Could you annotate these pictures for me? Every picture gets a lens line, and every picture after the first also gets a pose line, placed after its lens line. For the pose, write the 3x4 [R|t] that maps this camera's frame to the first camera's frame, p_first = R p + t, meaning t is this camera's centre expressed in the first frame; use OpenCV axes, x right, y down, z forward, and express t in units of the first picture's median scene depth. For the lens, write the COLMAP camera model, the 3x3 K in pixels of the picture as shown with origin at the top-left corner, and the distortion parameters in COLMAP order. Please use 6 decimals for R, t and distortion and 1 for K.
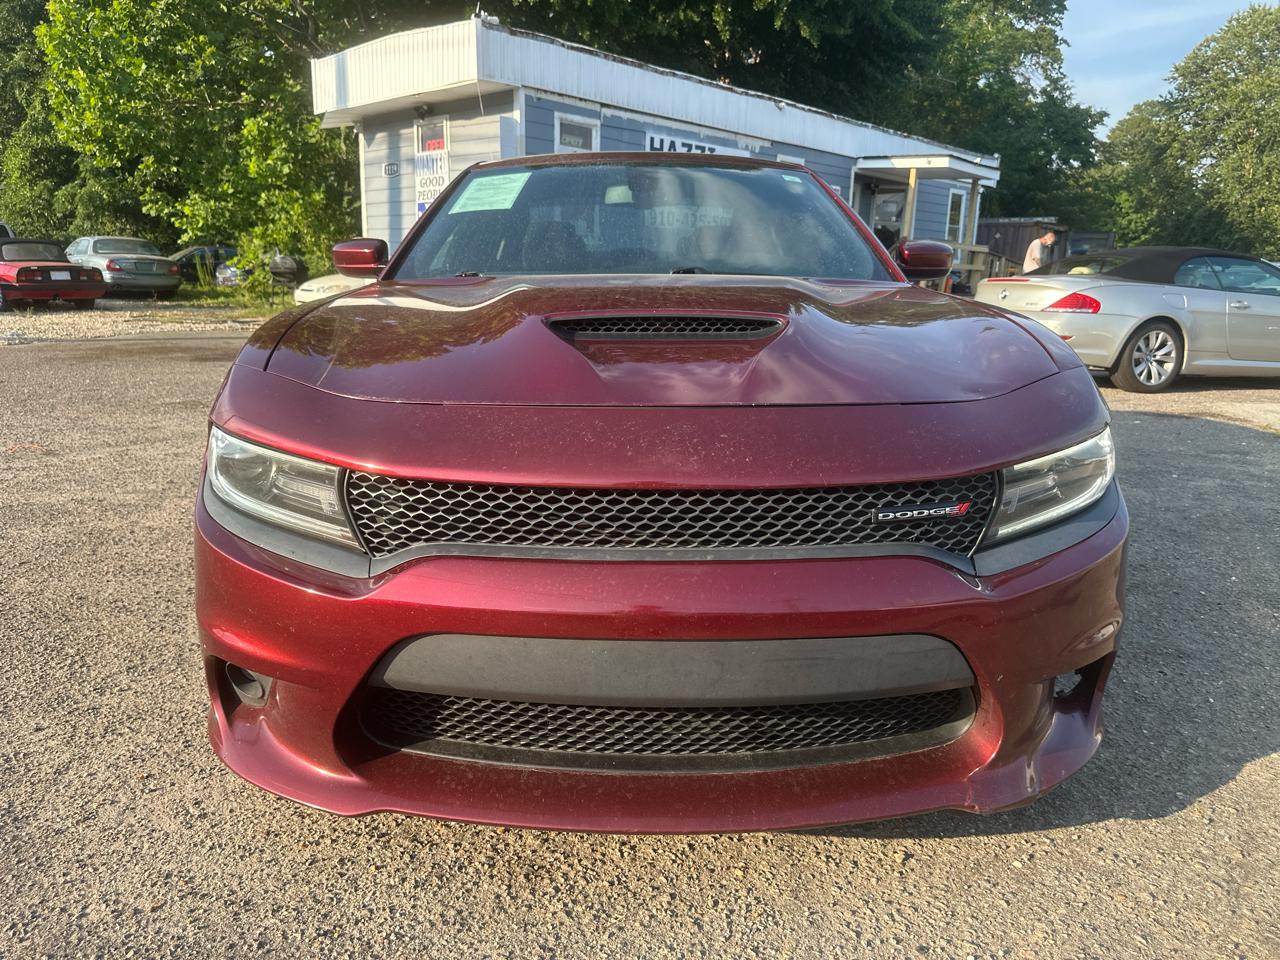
lens RADIAL K [[939.4, 0, 623.0], [0, 939.4, 474.9], [0, 0, 1]] dist [0.020017, -0.037182]
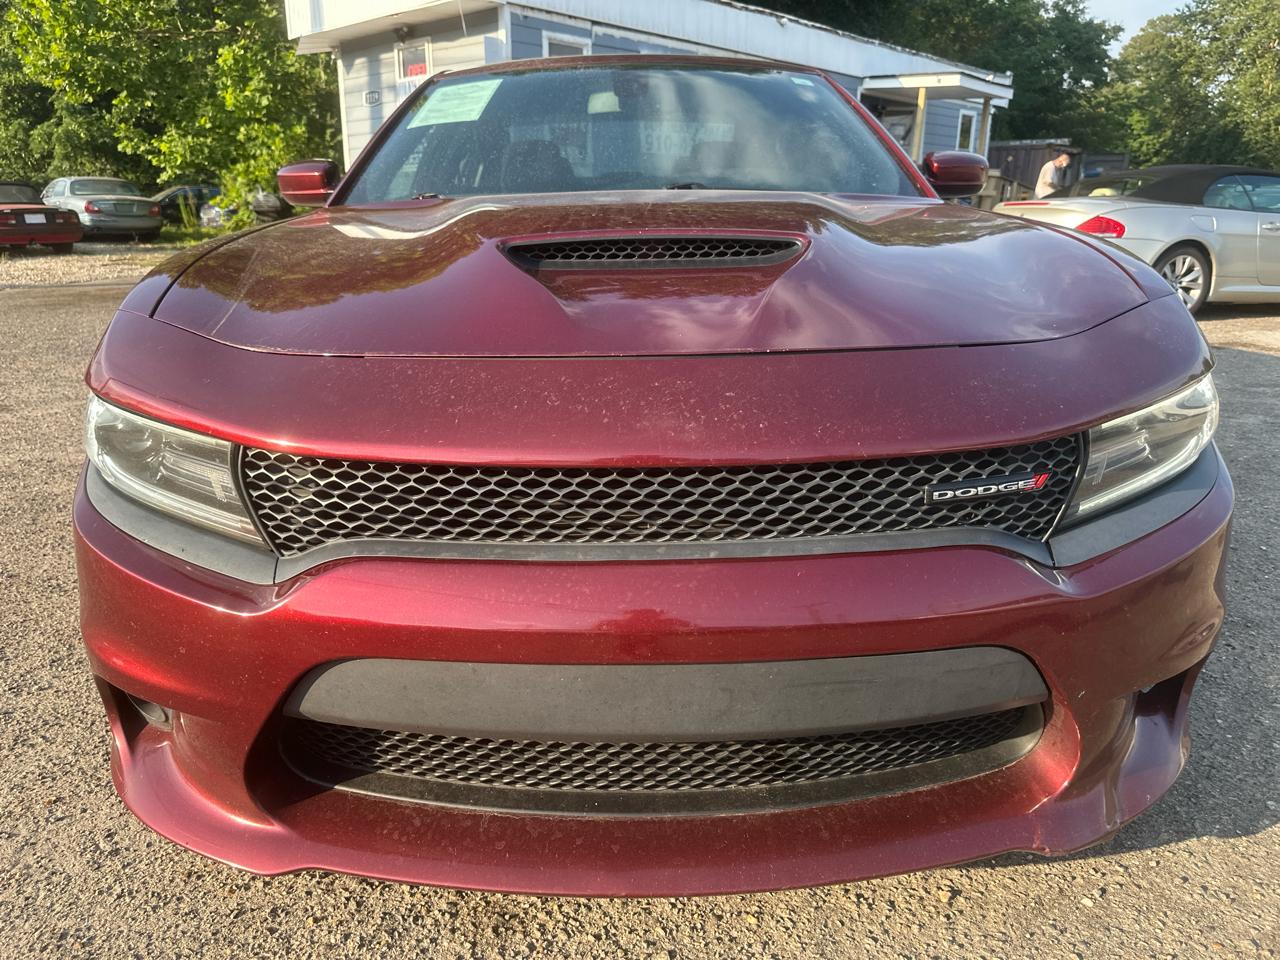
lens RADIAL K [[939.8, 0, 625.3], [0, 939.8, 484.4], [0, 0, 1]] dist [-0.000621, -0.009559]
pose [[0.999846, -0.017534, -0.001058, 0.017580], [0.017564, 0.996993, 0.075469, -0.021370], [-0.000269, -0.075476, 0.997148, 0.188037]]
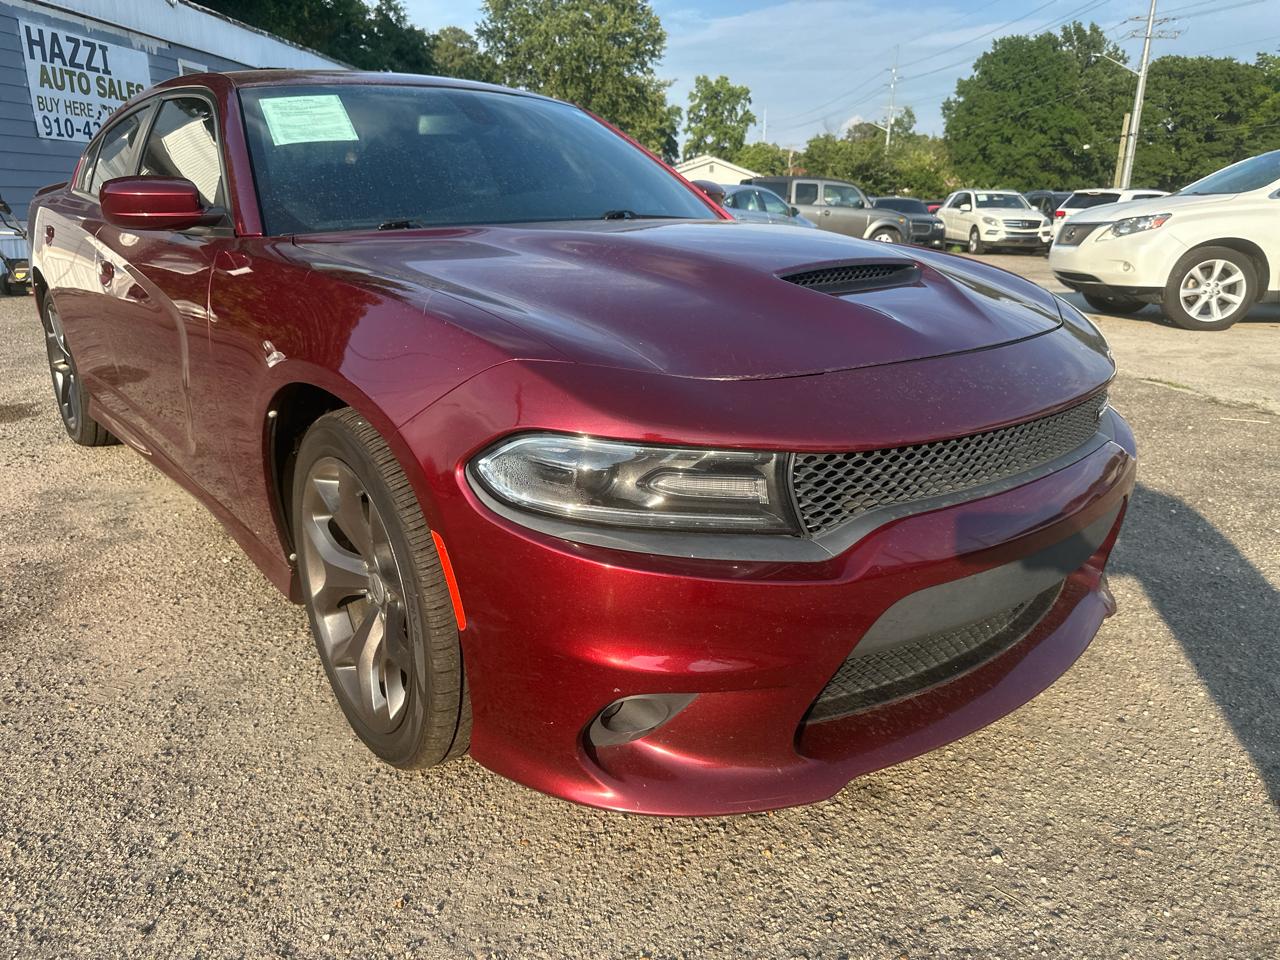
lens RADIAL K [[943.3, 0, 639.8], [0, 943.3, 469.6], [0, 0, 1]] dist [0.000719, -0.008403]
pose [[0.769881, -0.187459, 0.610034, -0.818613], [0.139389, 0.982200, 0.125911, -0.107651], [-0.622779, -0.011905, 0.782307, 0.292323]]
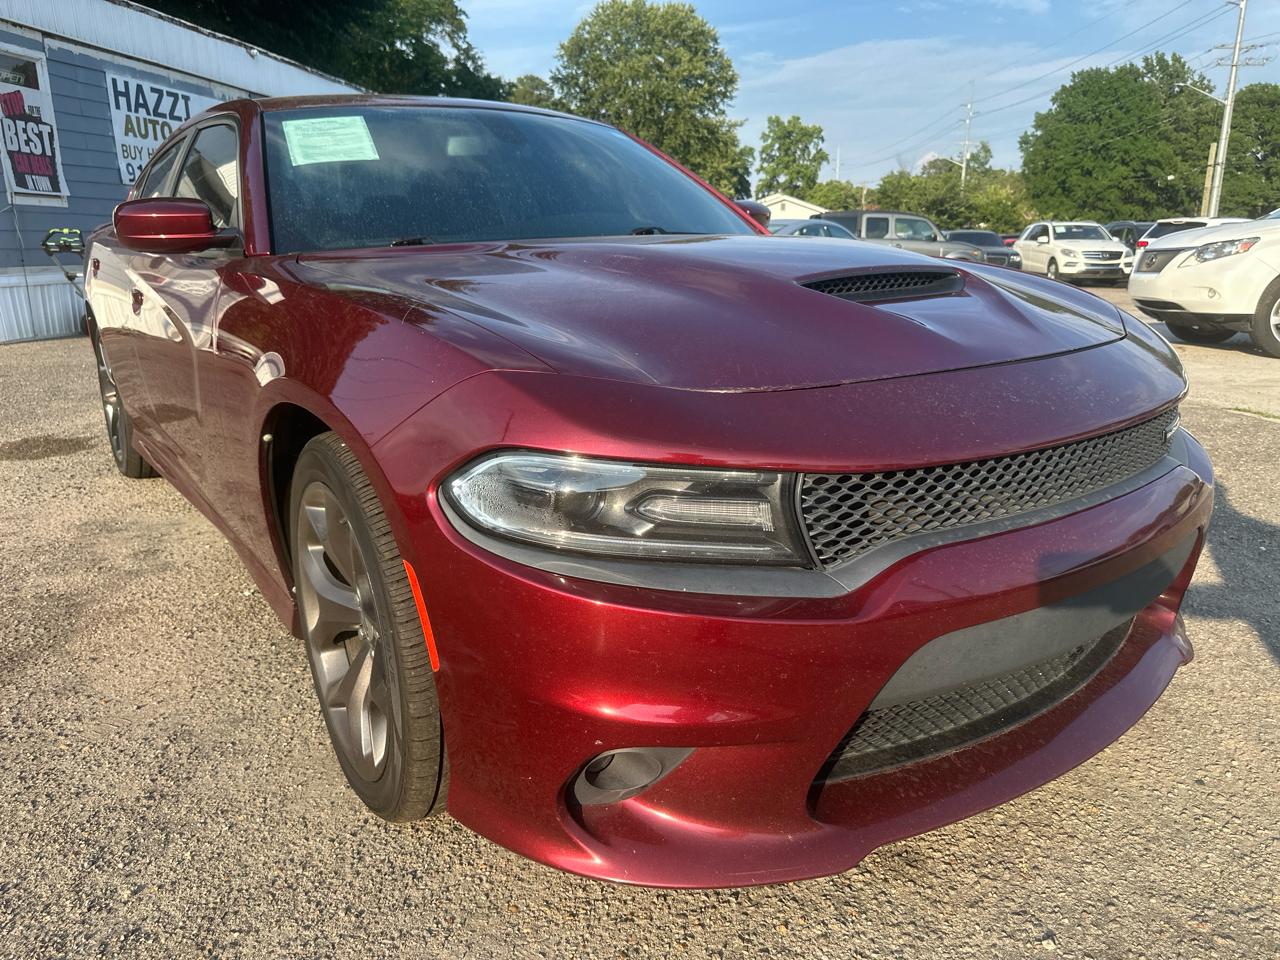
lens RADIAL K [[939.9, 0, 652.1], [0, 939.9, 480.7], [0, 0, 1]] dist [-0.000161, -0.008632]
pose [[0.809290, -0.169287, 0.562487, -0.714594], [0.145158, 0.985509, 0.087750, -0.075536], [-0.569191, 0.010634, 0.822136, 0.323944]]
